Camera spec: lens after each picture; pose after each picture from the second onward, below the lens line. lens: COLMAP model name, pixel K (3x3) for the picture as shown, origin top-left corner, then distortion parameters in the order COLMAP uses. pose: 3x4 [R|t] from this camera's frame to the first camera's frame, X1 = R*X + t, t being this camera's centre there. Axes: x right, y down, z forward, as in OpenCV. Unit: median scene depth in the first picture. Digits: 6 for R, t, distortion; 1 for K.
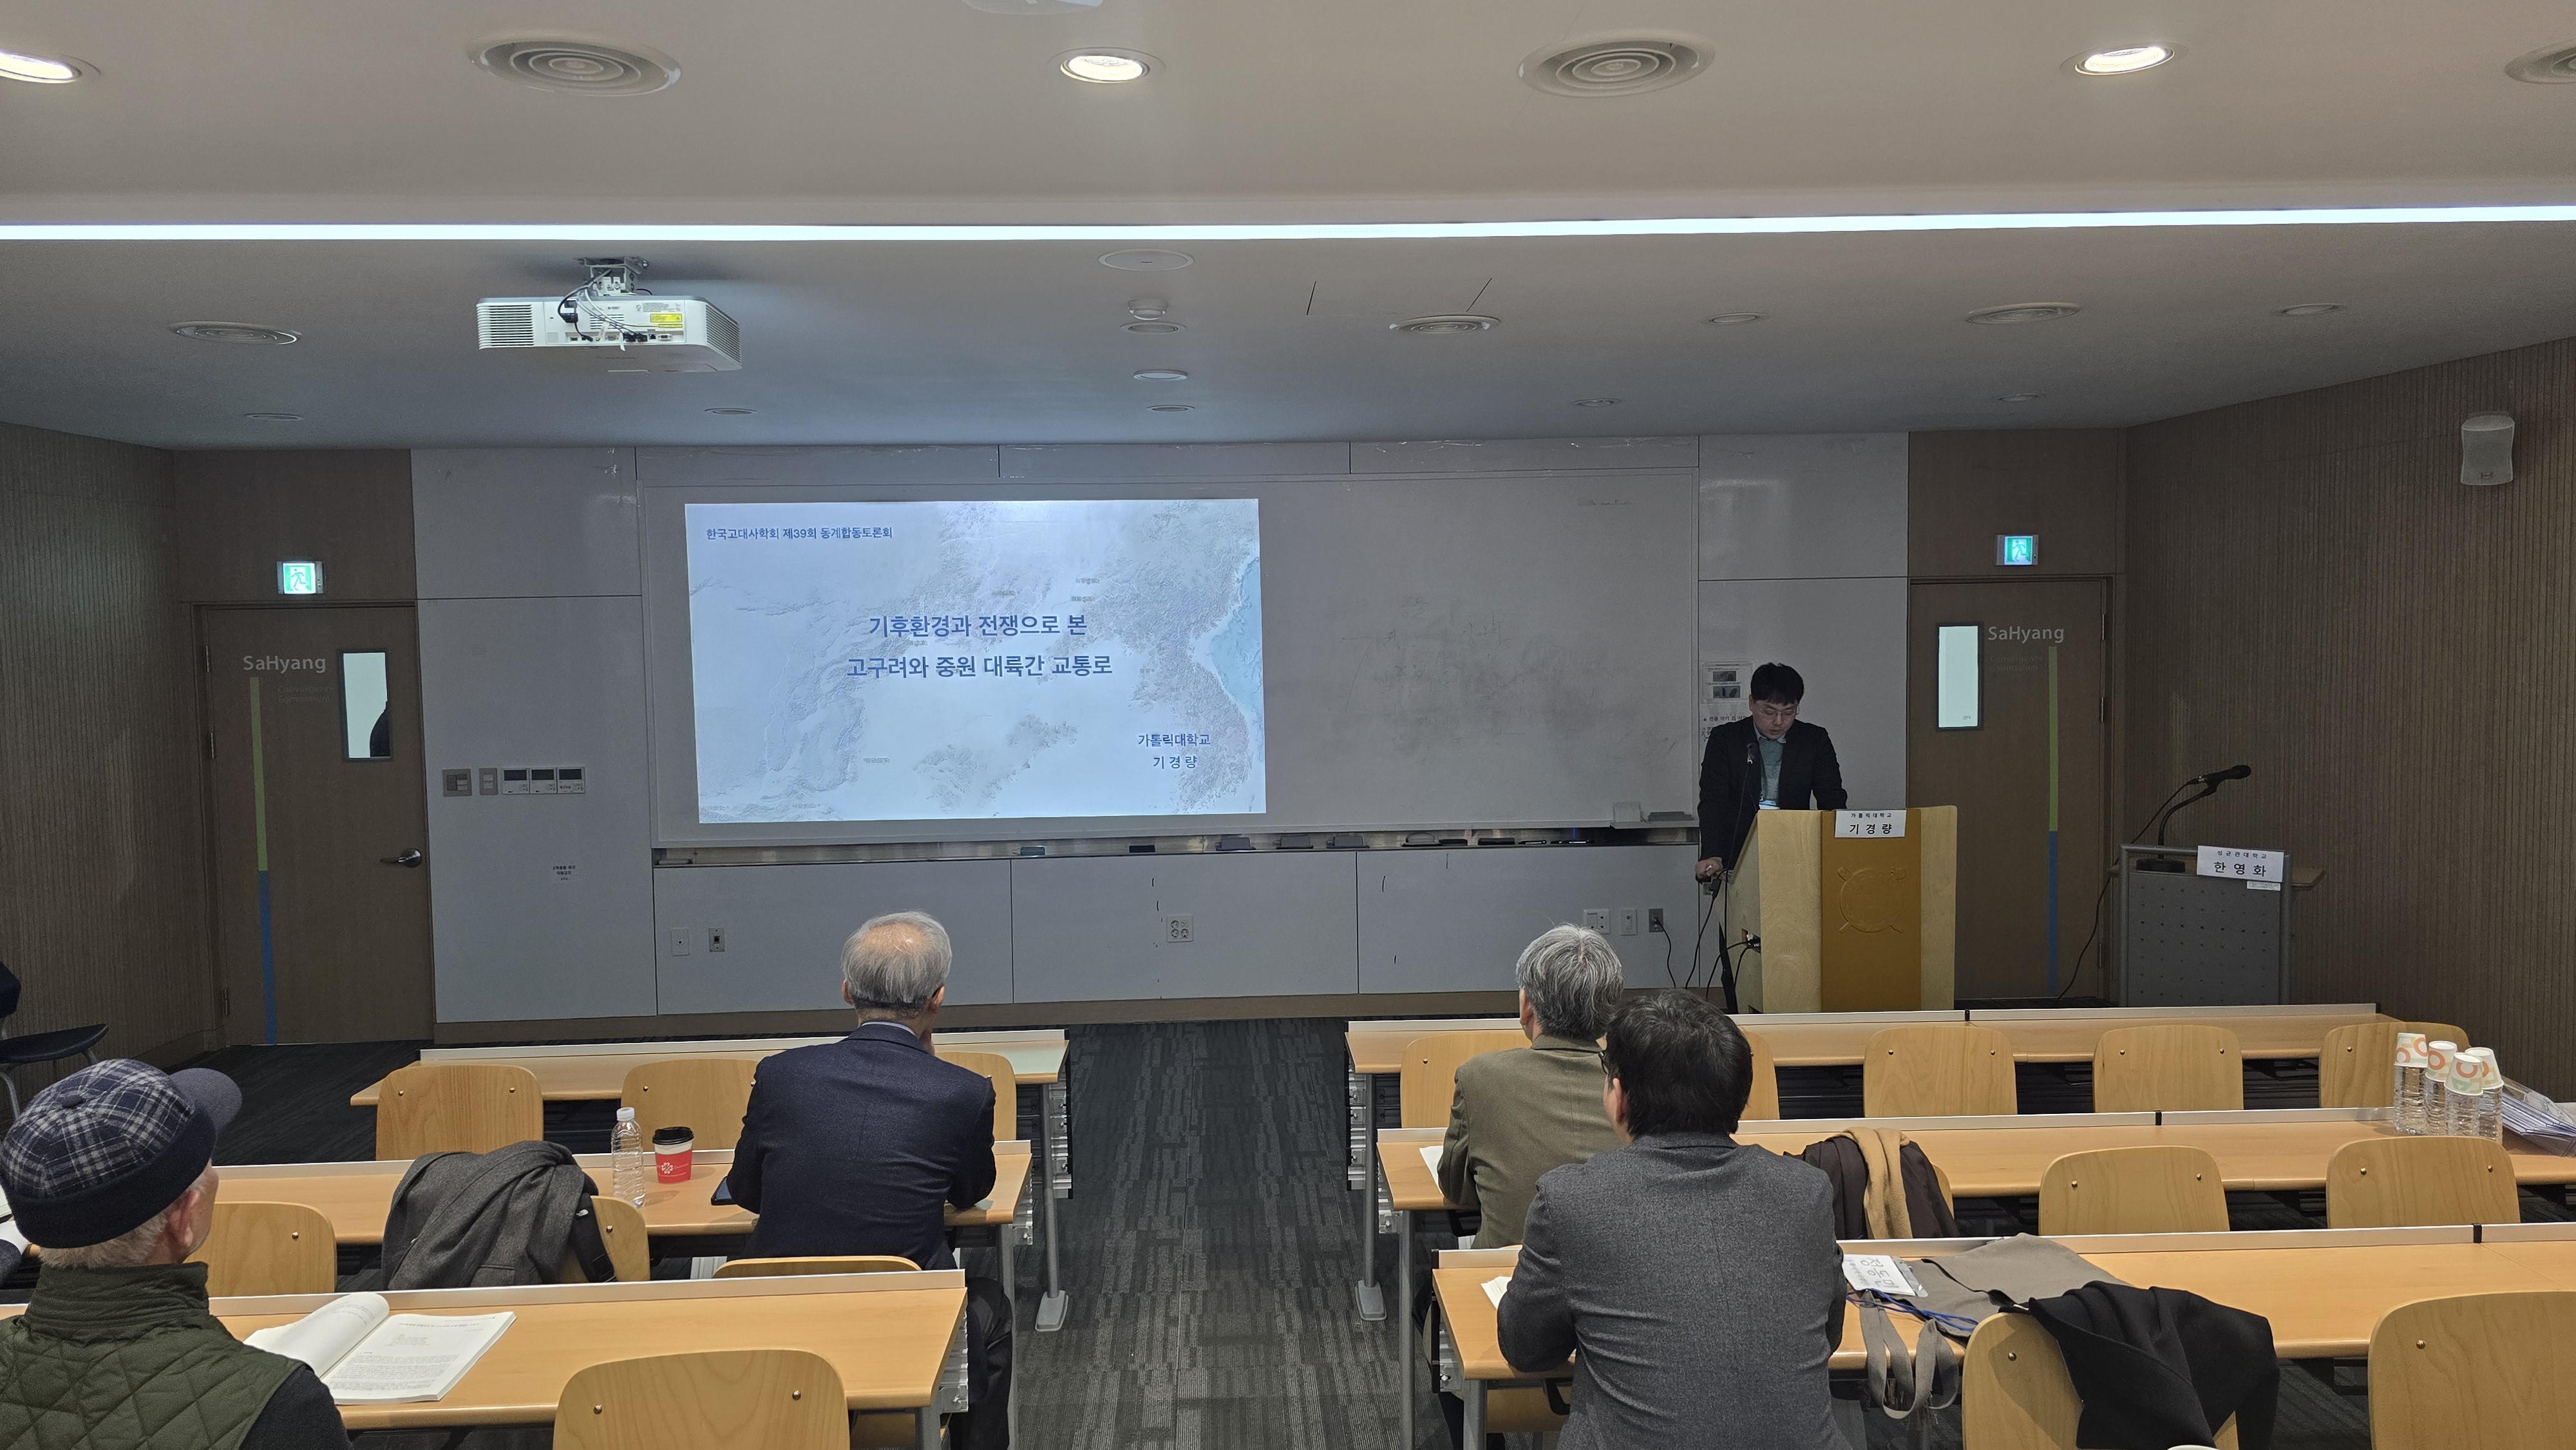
lens RADIAL K [[1870.8, 0, 1294.2], [0, 1870.8, 721.7], [0, 0, 1]] dist [0.035210, -0.005098]
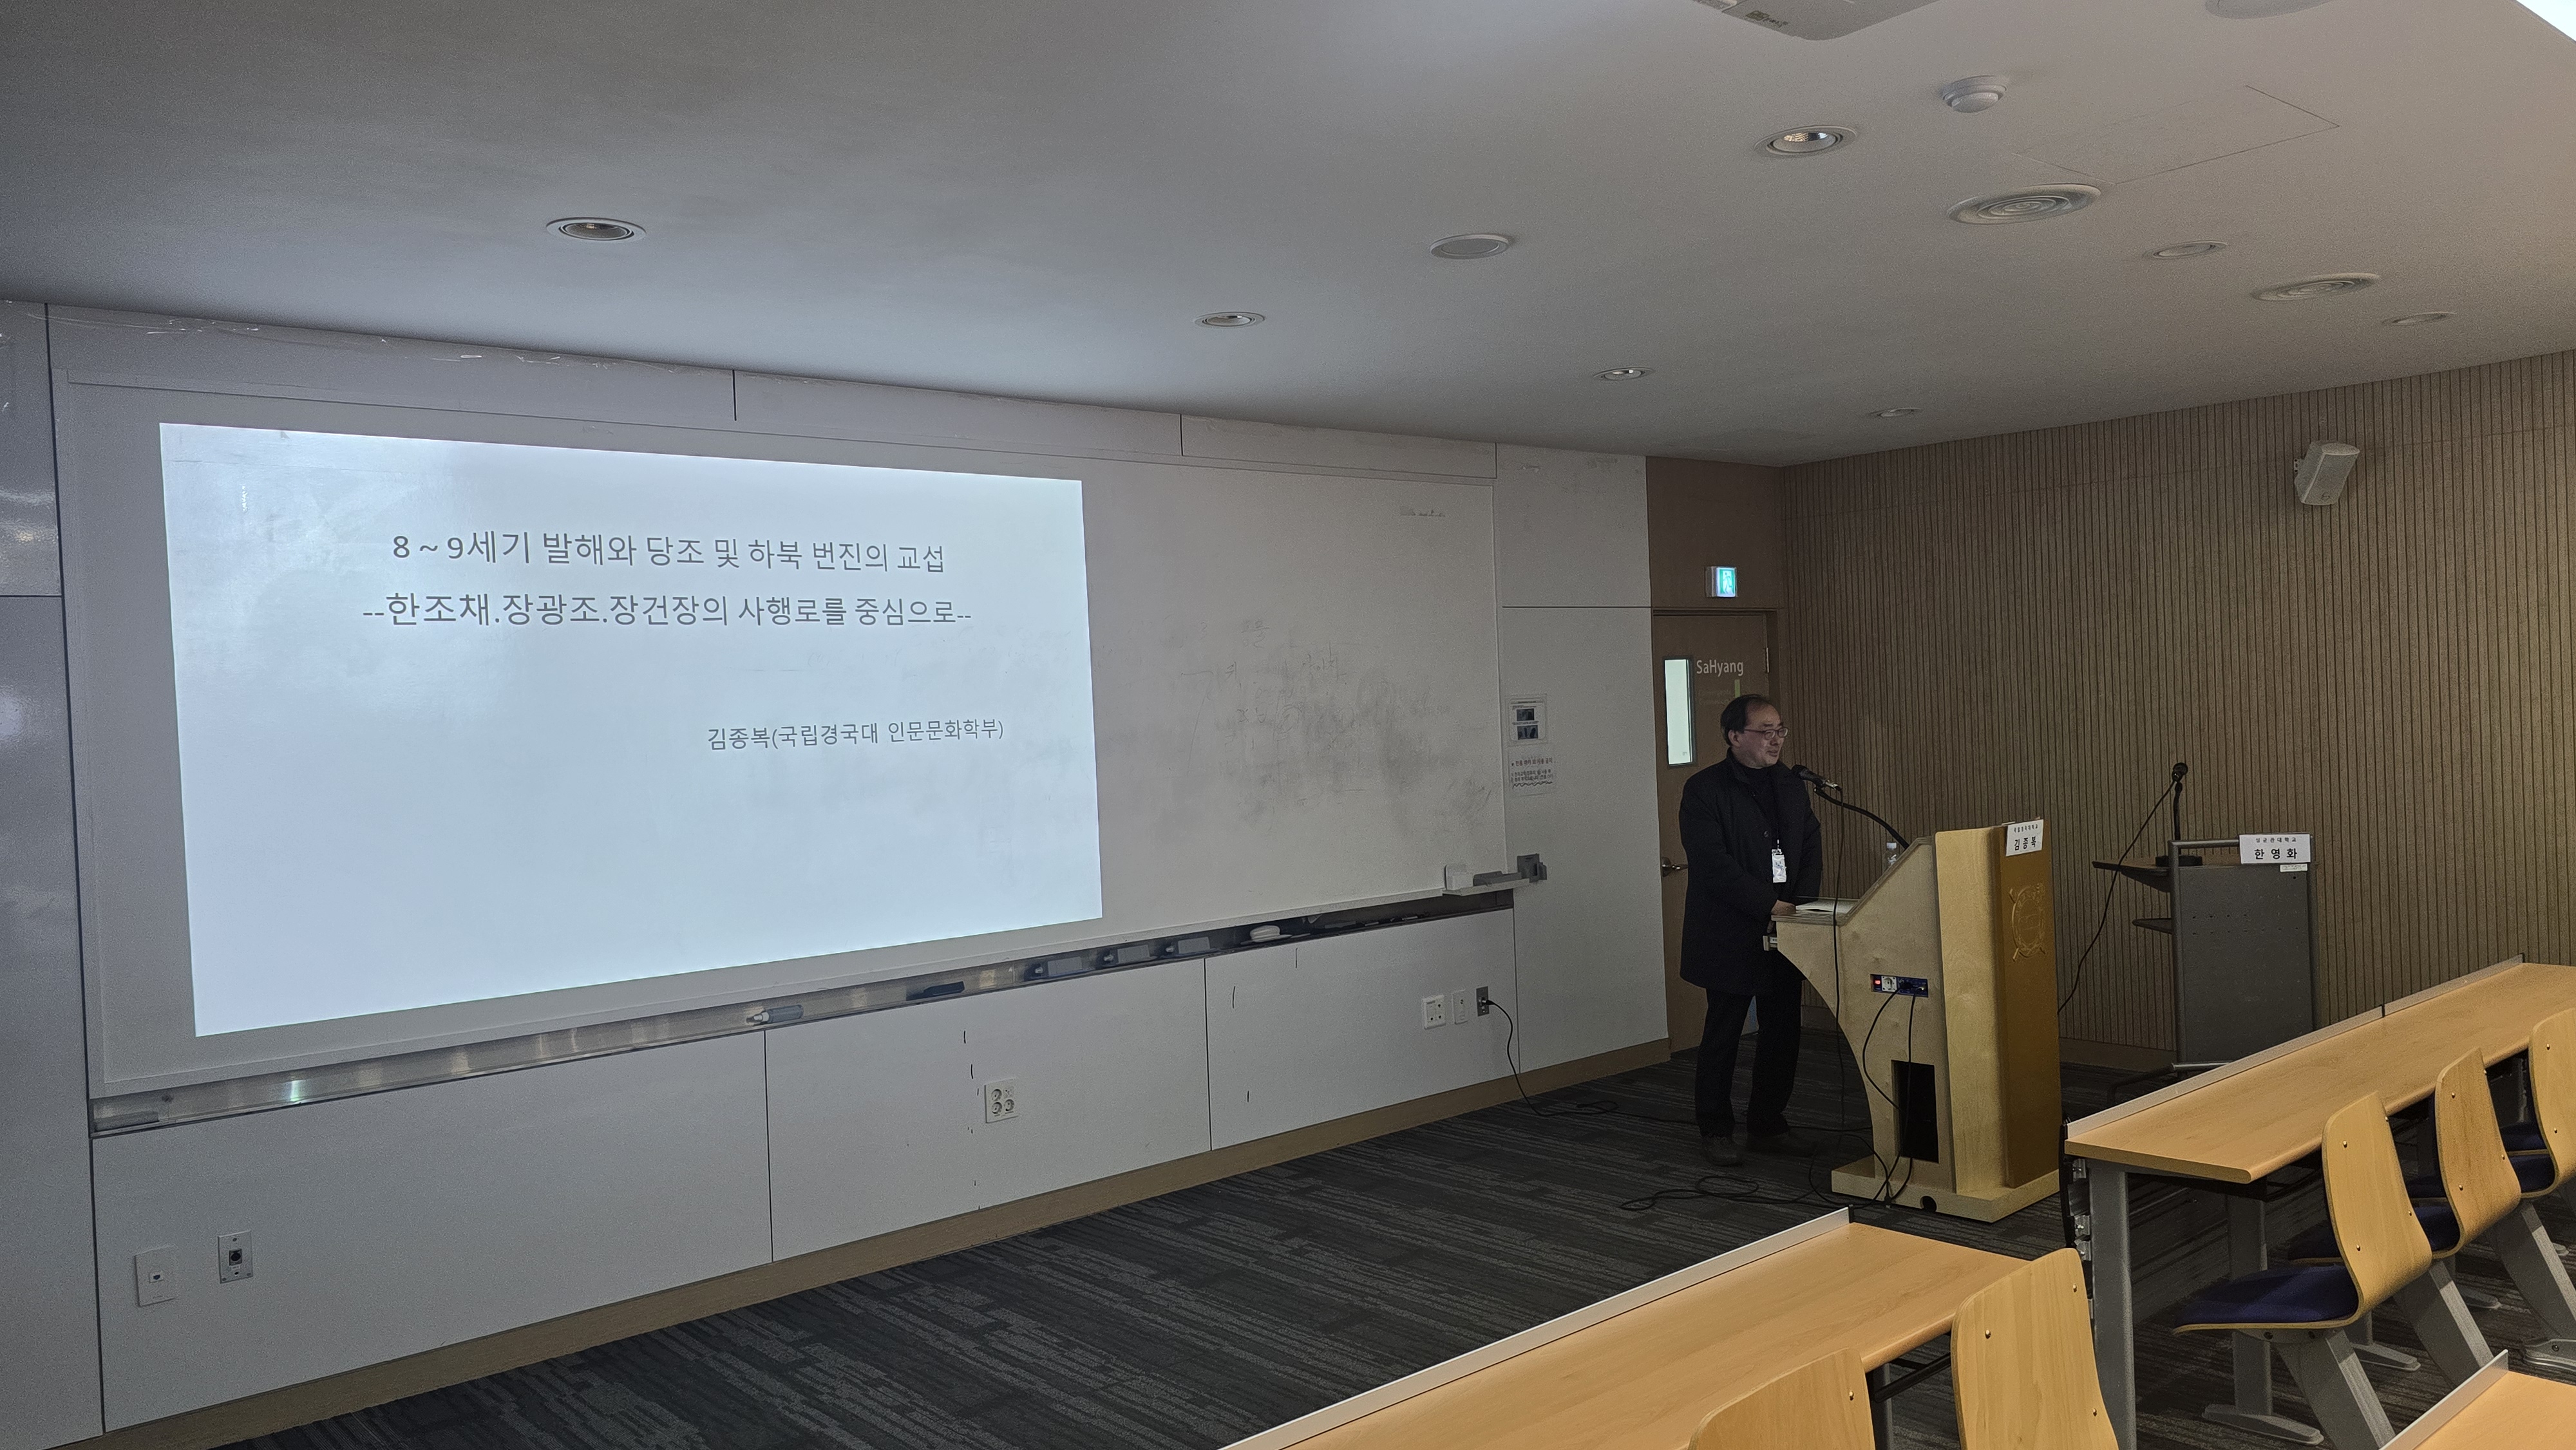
lens RADIAL K [[1870.8, 0, 1290.4], [0, 1870.8, 726.9], [0, 0, 1]] dist [0.035210, -0.005098]
pose [[0.755319, -0.022941, 0.654955, -0.432488], [0.067410, 0.996806, -0.042825, 0.011645], [-0.651881, 0.076498, 0.754453, 0.408535]]
